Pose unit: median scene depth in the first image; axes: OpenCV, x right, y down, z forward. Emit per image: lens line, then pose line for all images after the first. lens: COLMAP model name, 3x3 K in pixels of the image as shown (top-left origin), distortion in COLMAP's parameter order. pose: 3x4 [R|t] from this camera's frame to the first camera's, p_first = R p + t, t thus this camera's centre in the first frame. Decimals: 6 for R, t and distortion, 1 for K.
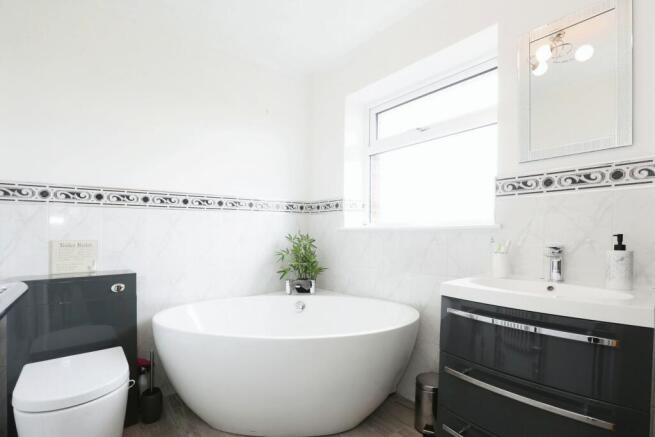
lens RADIAL K [[302.0, 0, 334.0], [0, 302.0, 235.9], [0, 0, 1]] dist [-0.016772, 0.000679]
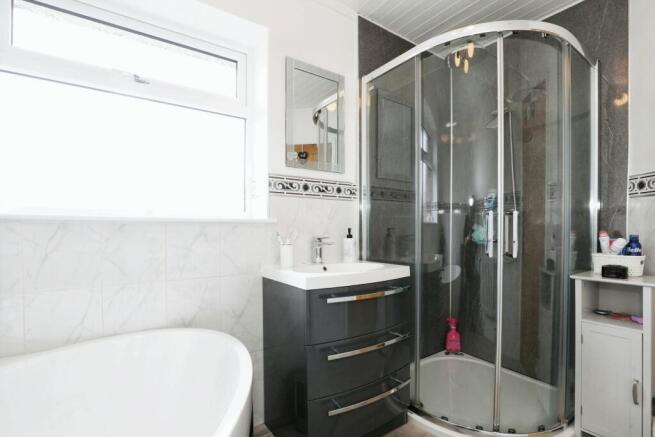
lens RADIAL K [[327.5, 0, 327.9], [0, 327.5, 221.8], [0, 0, 1]] dist [0.002940, 0.000503]
pose [[0.120069, 0.021018, 0.992543, -0.625173], [0.001090, 0.999772, -0.021303, -0.002140], [-0.992765, 0.003640, 0.120019, 0.704151]]
